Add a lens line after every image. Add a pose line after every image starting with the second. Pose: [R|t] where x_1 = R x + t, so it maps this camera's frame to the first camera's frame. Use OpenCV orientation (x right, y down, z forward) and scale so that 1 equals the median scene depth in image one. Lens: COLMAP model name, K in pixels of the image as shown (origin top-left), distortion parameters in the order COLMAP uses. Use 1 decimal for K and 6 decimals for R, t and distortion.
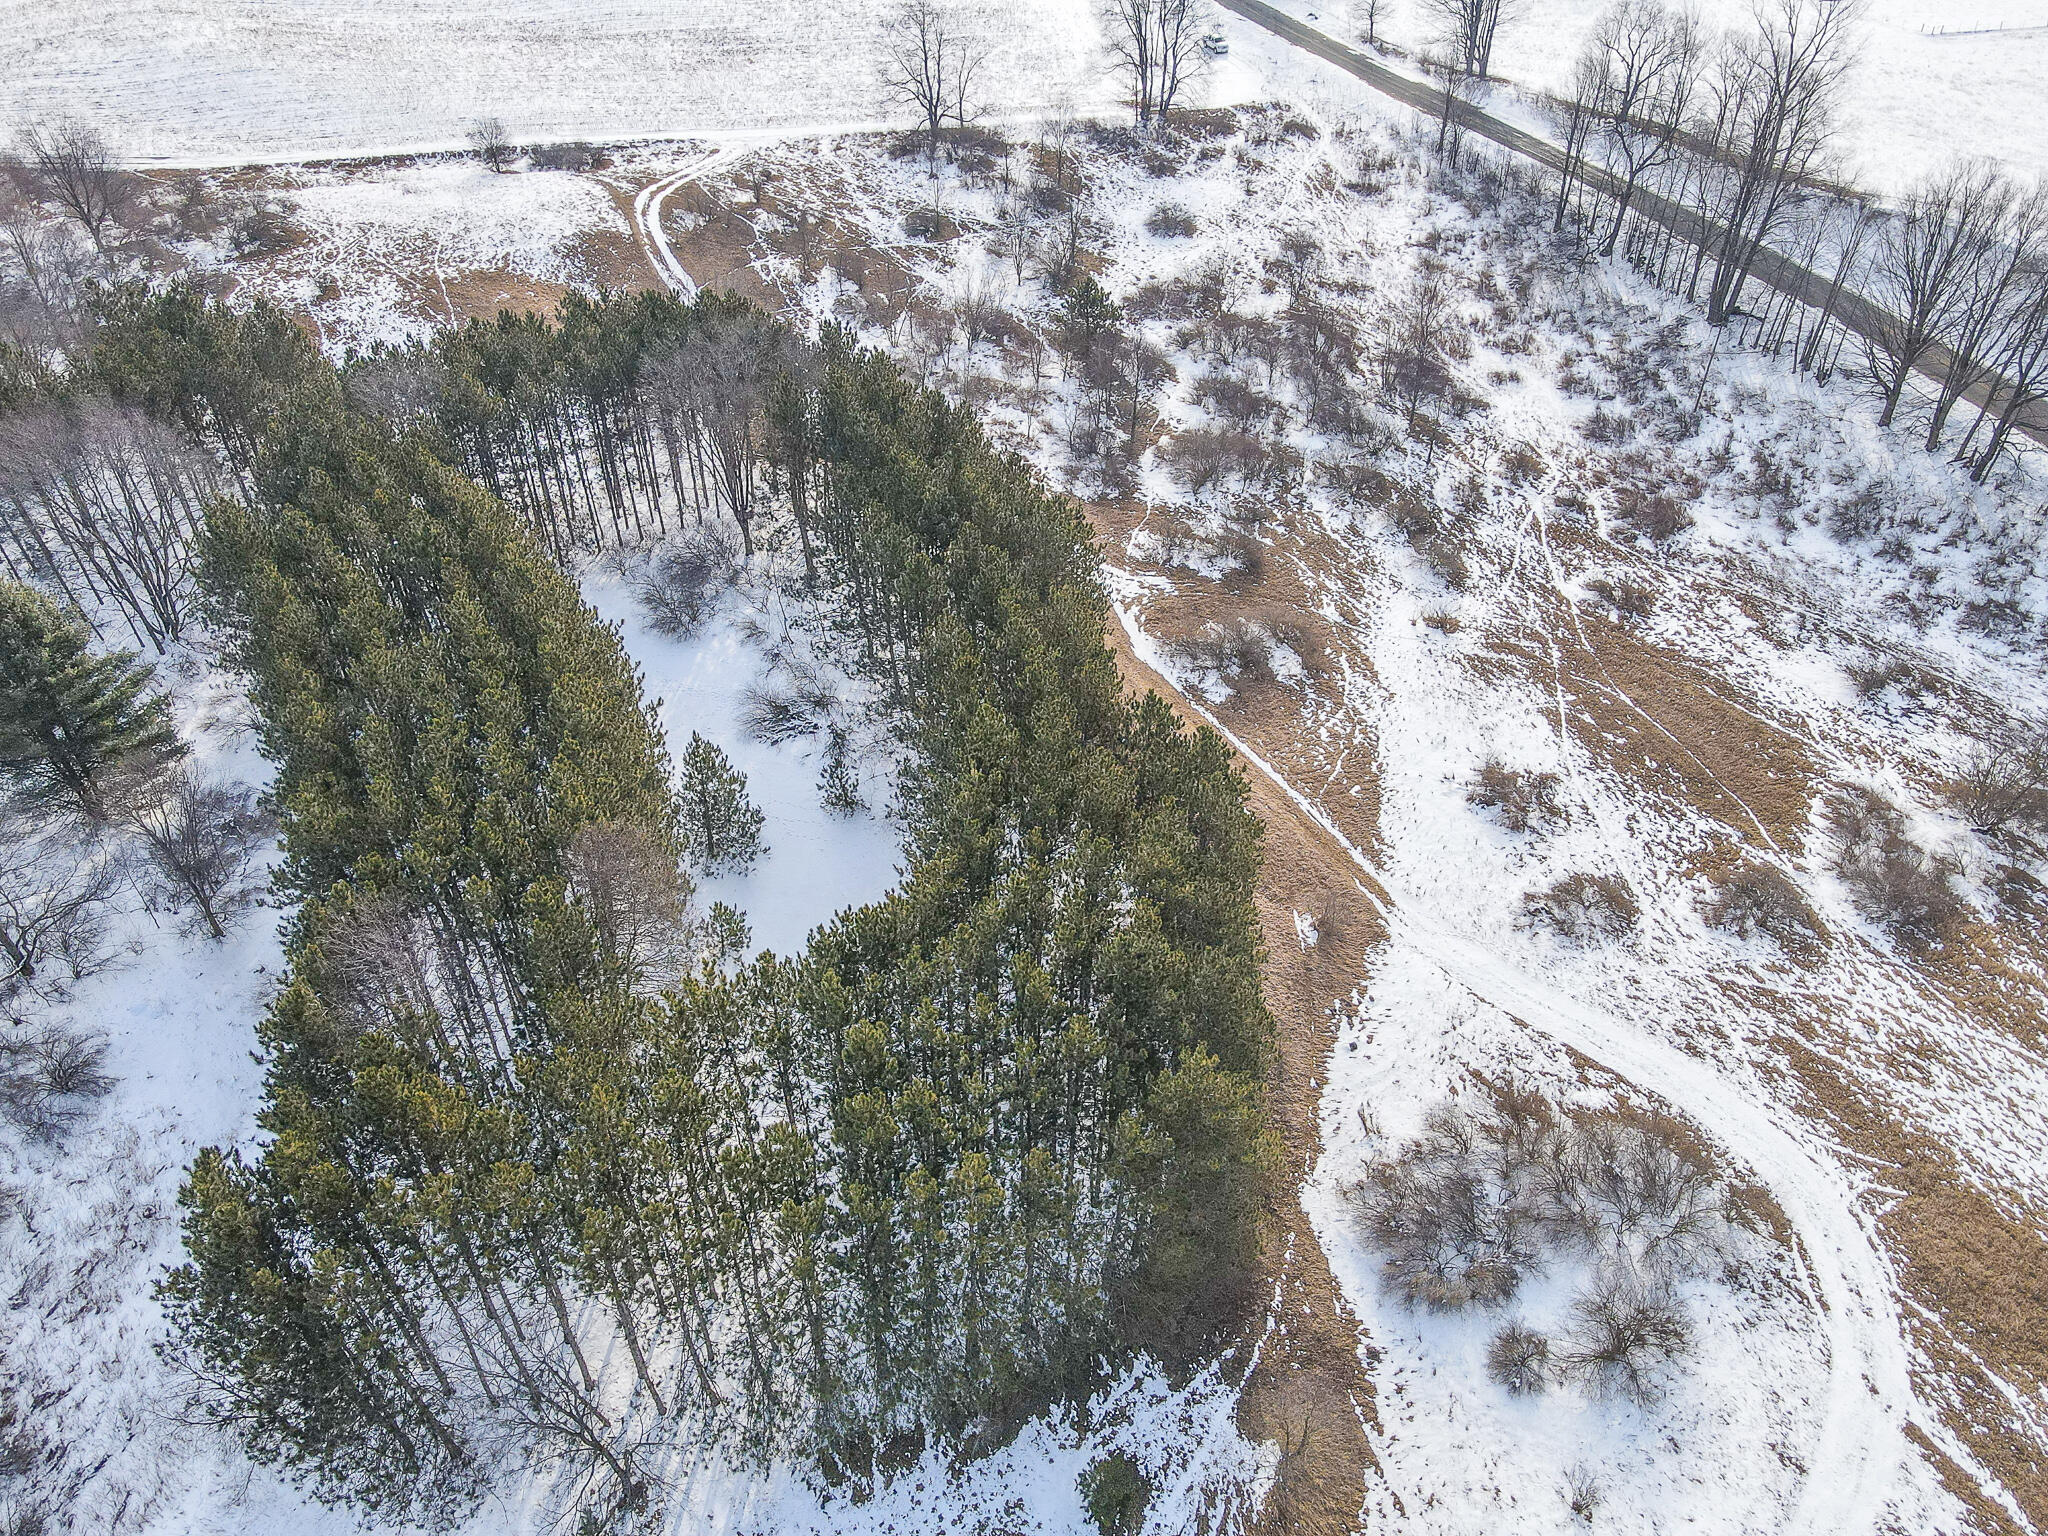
lens RADIAL K [[1501.9, 0, 1014.3], [0, 1501.9, 756.9], [0, 0, 1]] dist [0.005816, 0.022357]
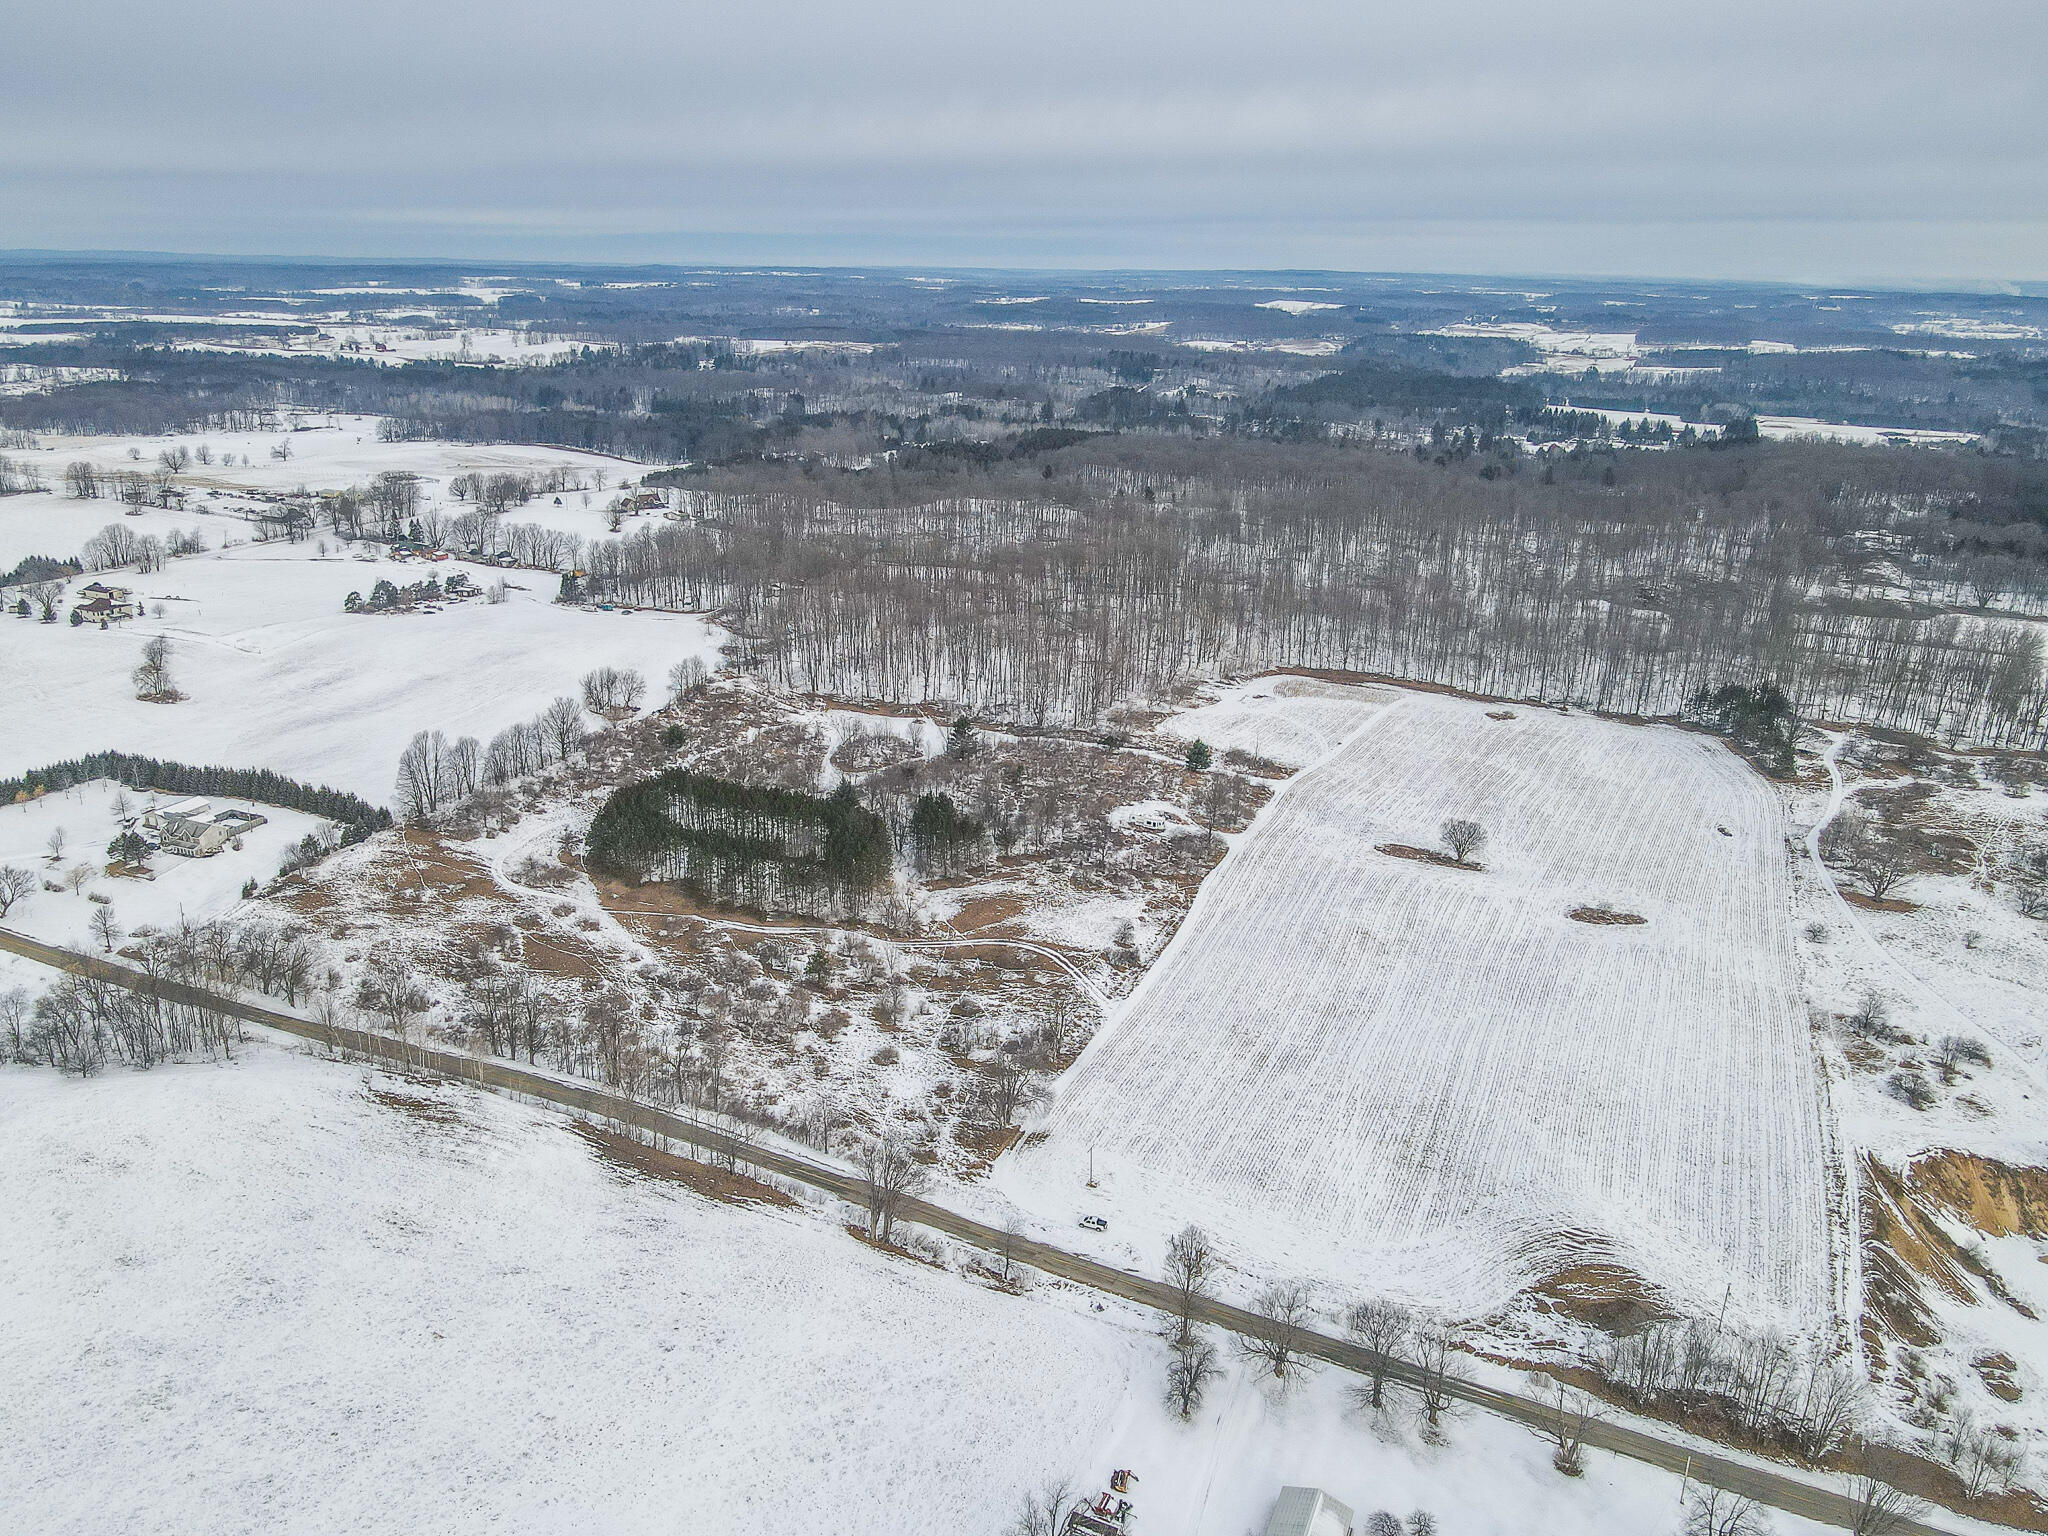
lens RADIAL K [[1501.9, 0, 1012.2], [0, 1501.9, 772.7], [0, 0, 1]] dist [0.005816, 0.022357]
pose [[-0.685100, 0.236707, -0.688917, 1.927807], [-0.493866, 0.544269, 0.678136, -3.020063], [0.535476, 0.804824, -0.255977, 1.980353]]
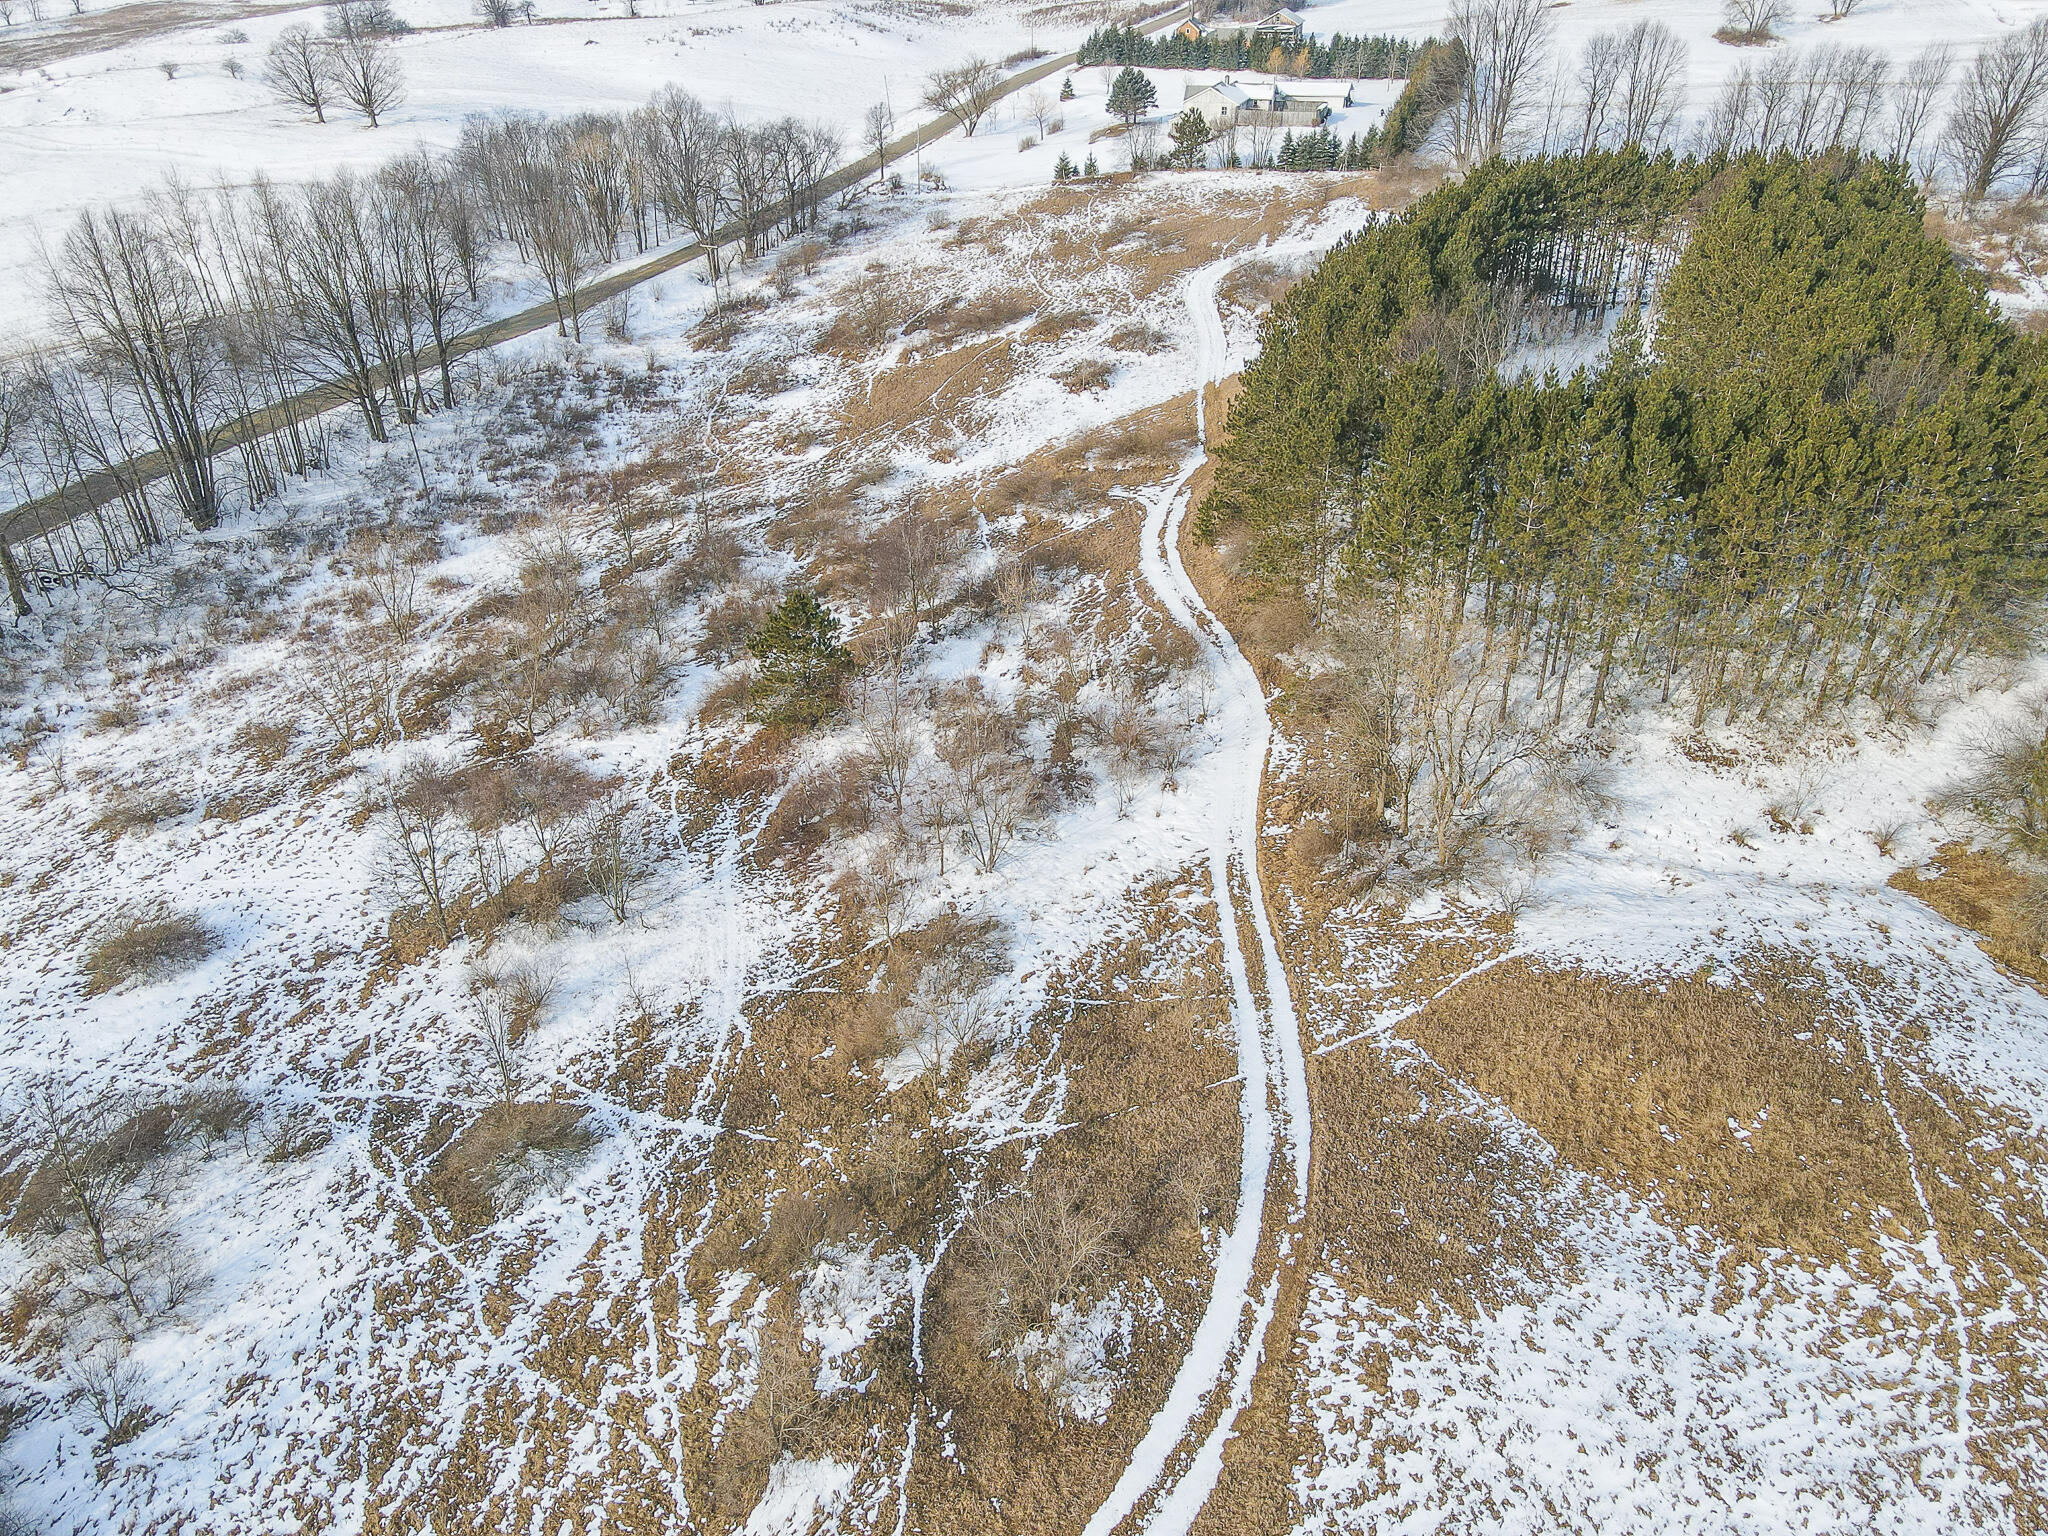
lens RADIAL K [[1501.9, 0, 1000.6], [0, 1501.9, 750.9], [0, 0, 1]] dist [0.005816, 0.022357]
pose [[-0.778675, -0.298738, 0.551744, -0.490913], [0.432617, 0.381274, 0.816990, -0.970181], [-0.454432, 0.874863, -0.167650, 1.394363]]
